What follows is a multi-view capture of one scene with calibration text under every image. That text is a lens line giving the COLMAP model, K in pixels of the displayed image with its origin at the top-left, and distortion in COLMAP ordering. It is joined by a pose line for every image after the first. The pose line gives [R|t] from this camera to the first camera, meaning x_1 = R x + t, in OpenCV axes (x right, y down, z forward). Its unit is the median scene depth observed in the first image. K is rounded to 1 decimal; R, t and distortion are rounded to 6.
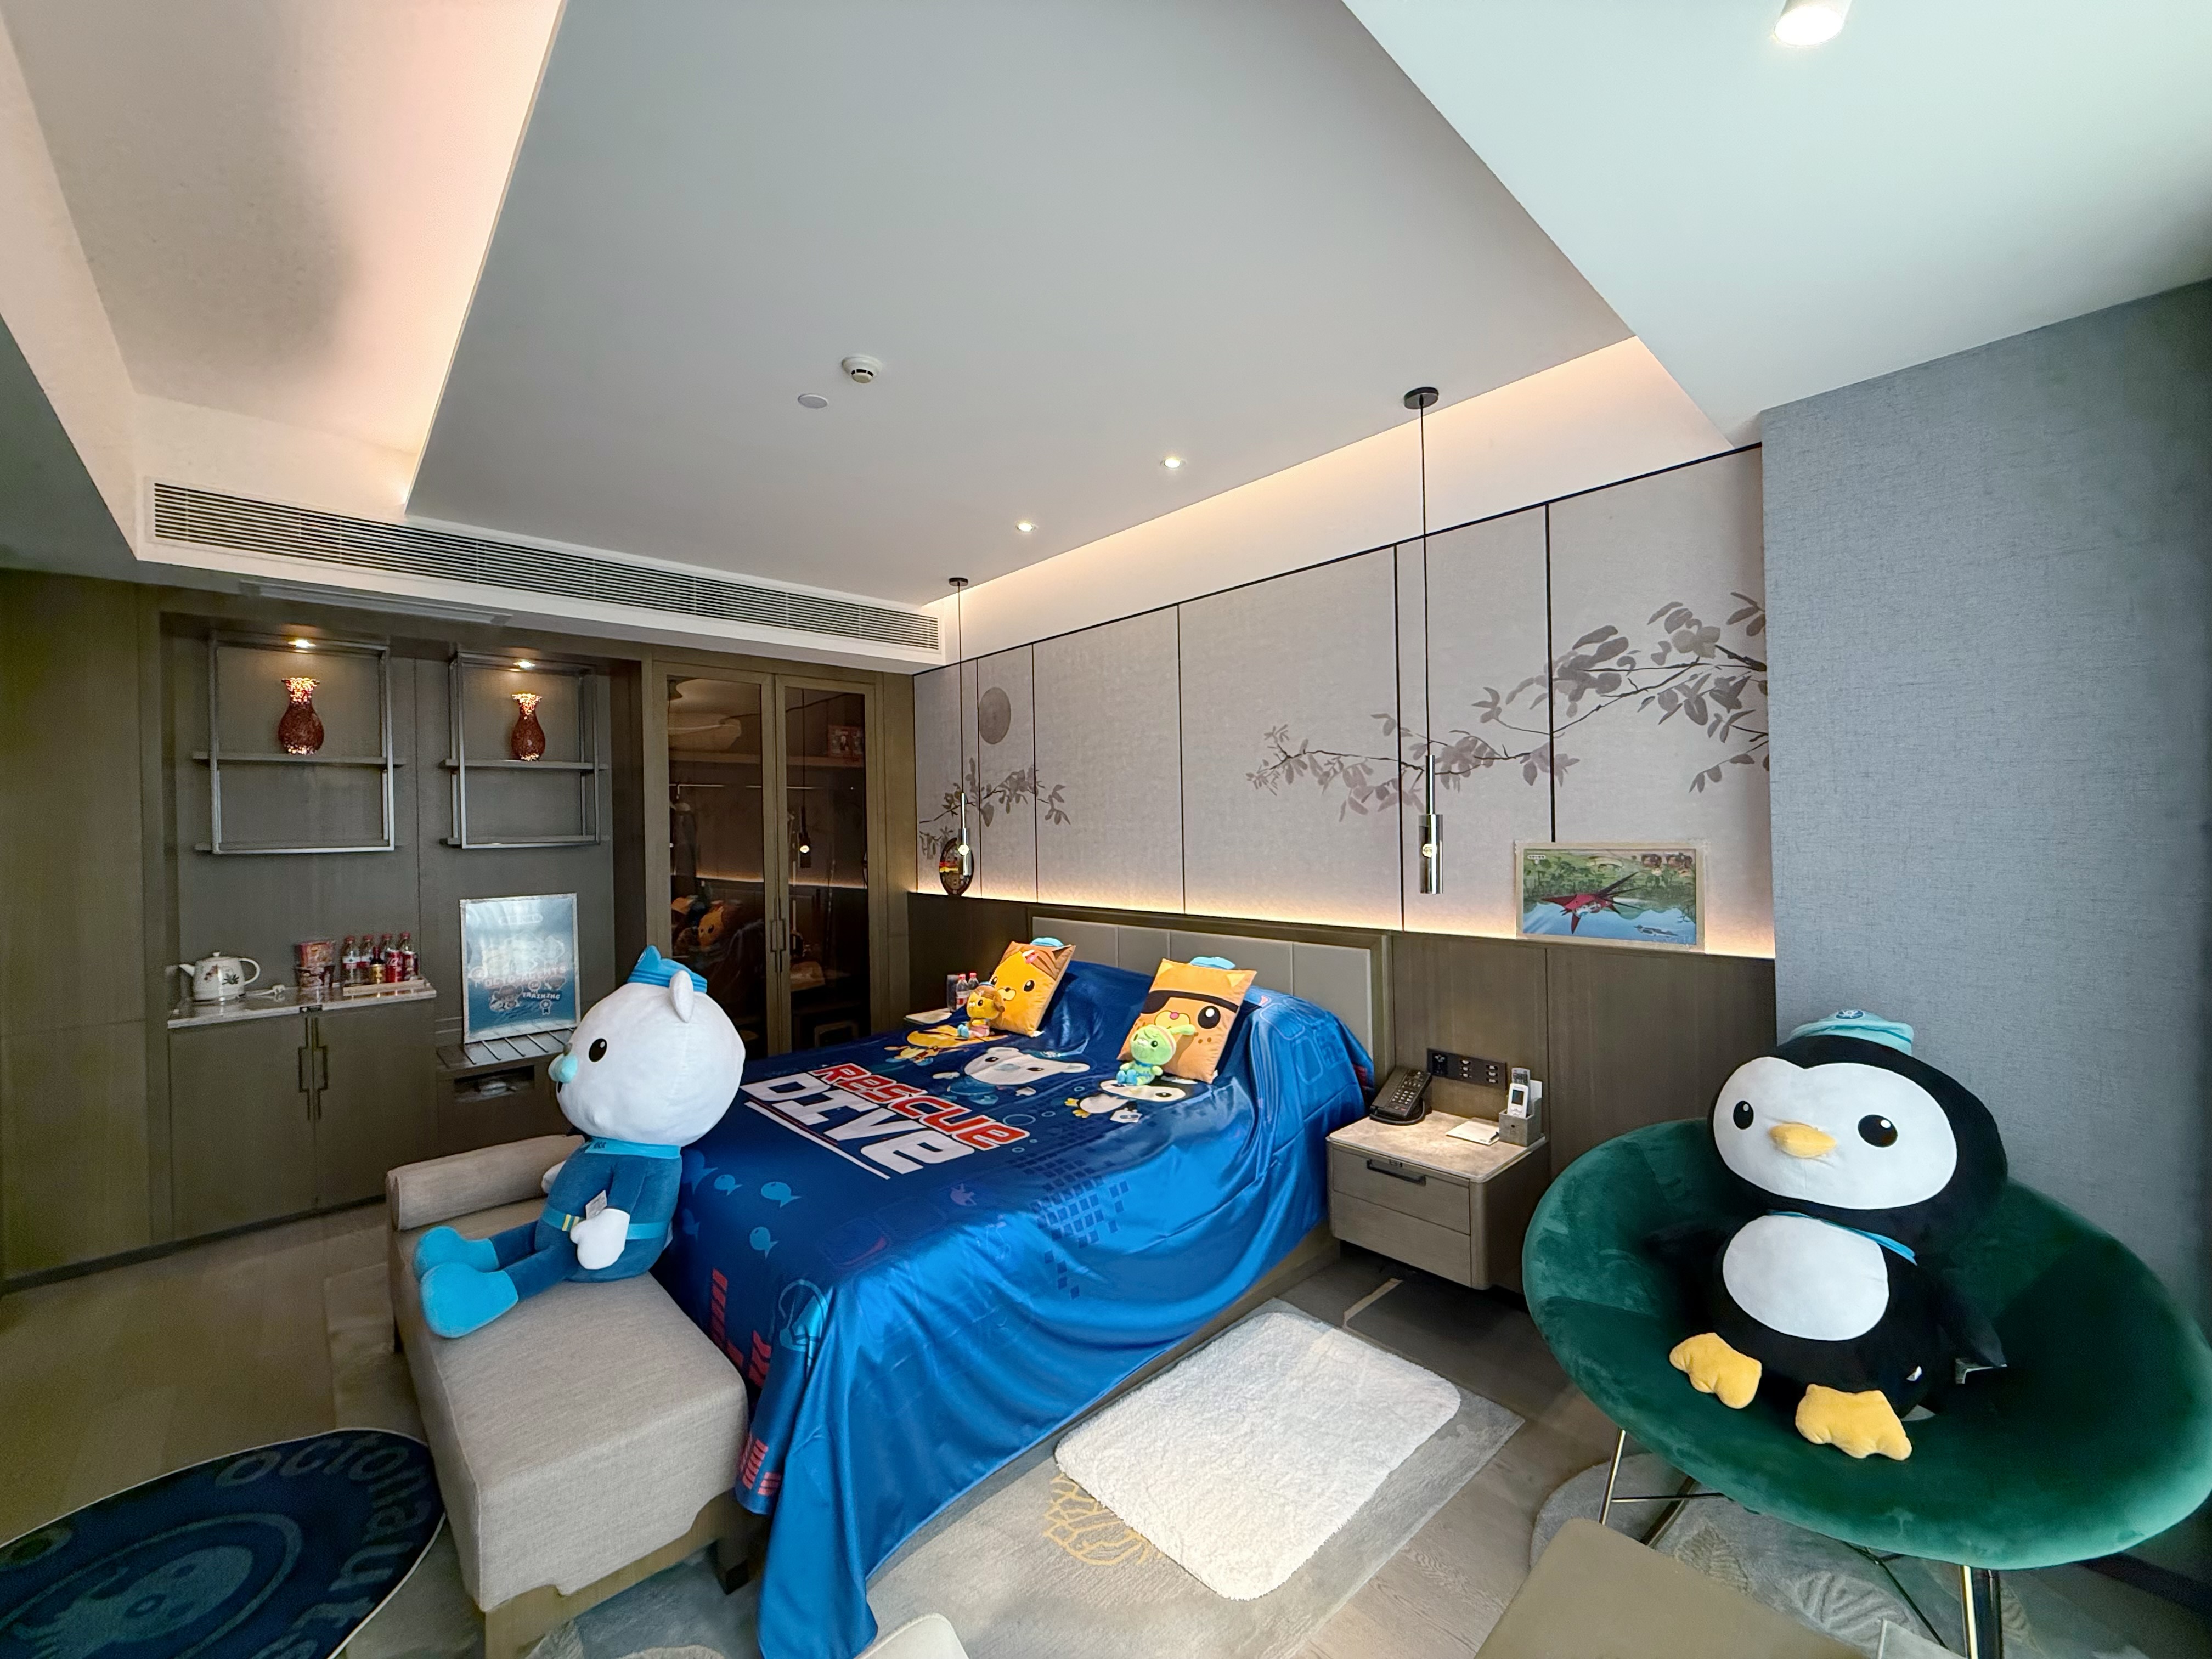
lens RADIAL K [[877.9, 0, 1106.0], [0, 877.9, 829.5], [0, 0, 1]] dist [-0.000535, 0.000329]
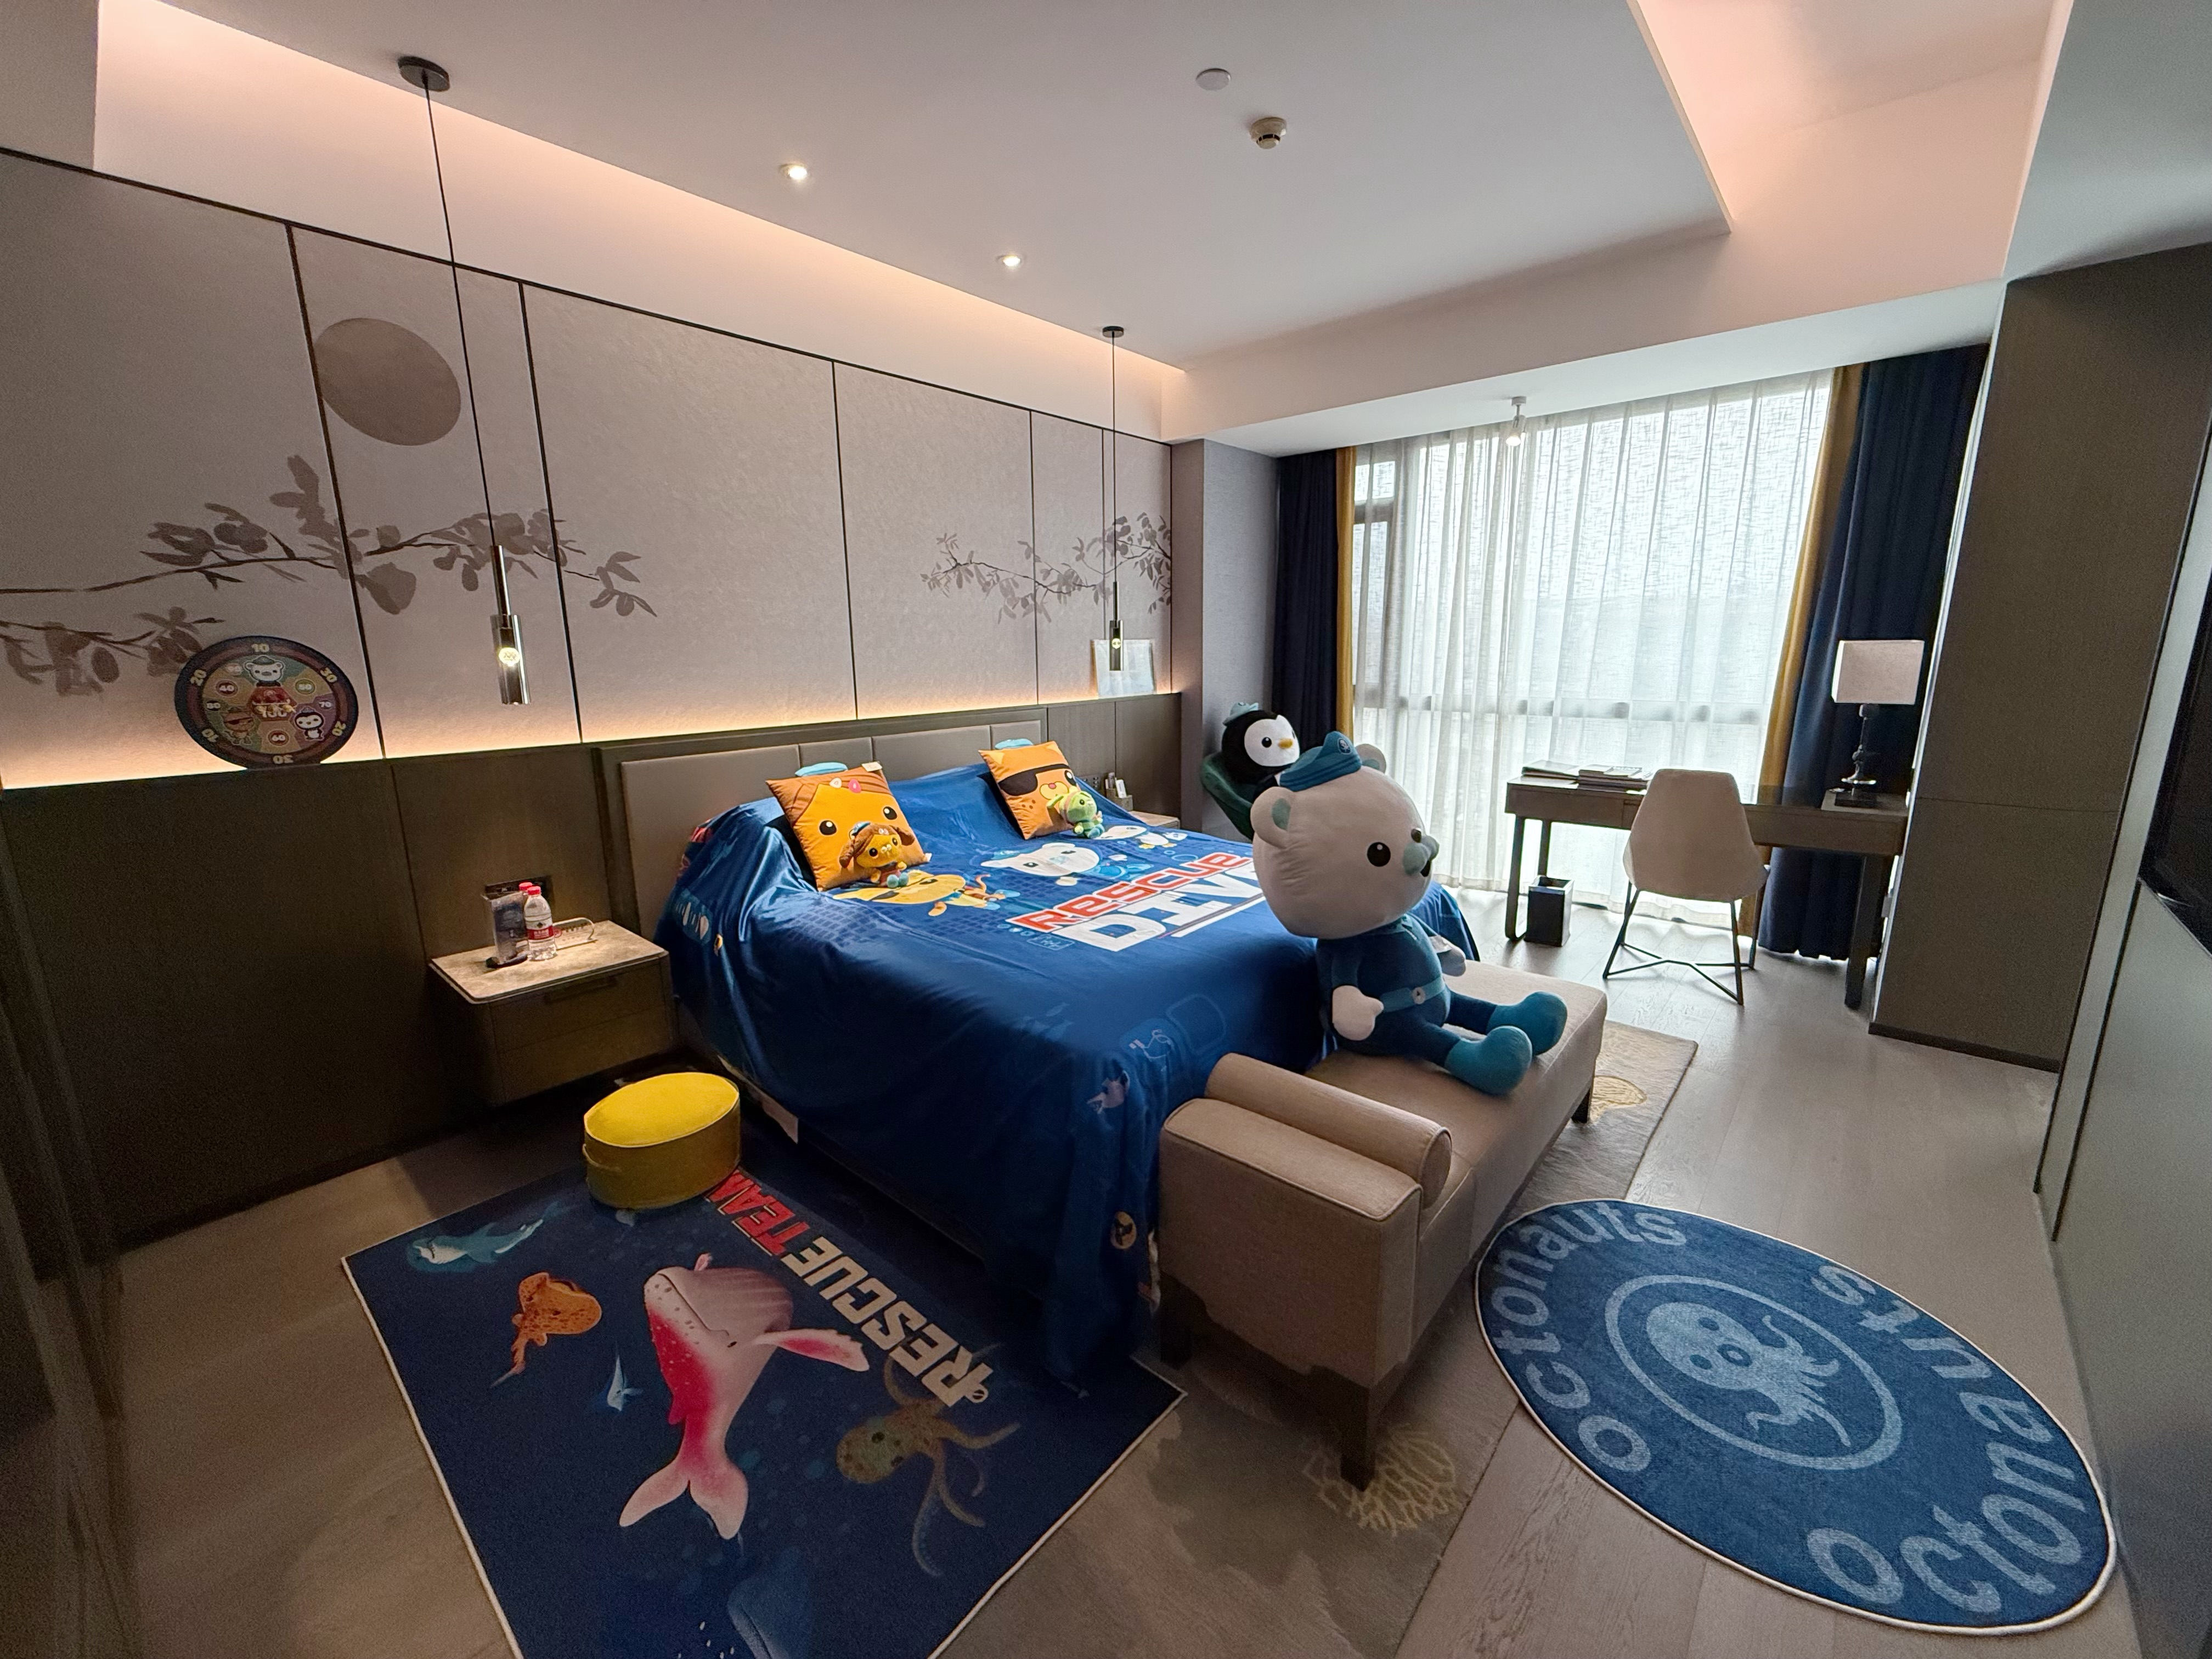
lens RADIAL K [[877.9, 0, 1106.0], [0, 877.9, 829.5], [0, 0, 1]] dist [-0.000535, 0.000329]
pose [[-0.101937, -0.188558, 0.976757, -1.139269], [0.015371, 0.981456, 0.191069, 0.046278], [-0.994672, 0.034491, -0.097148, 1.082476]]
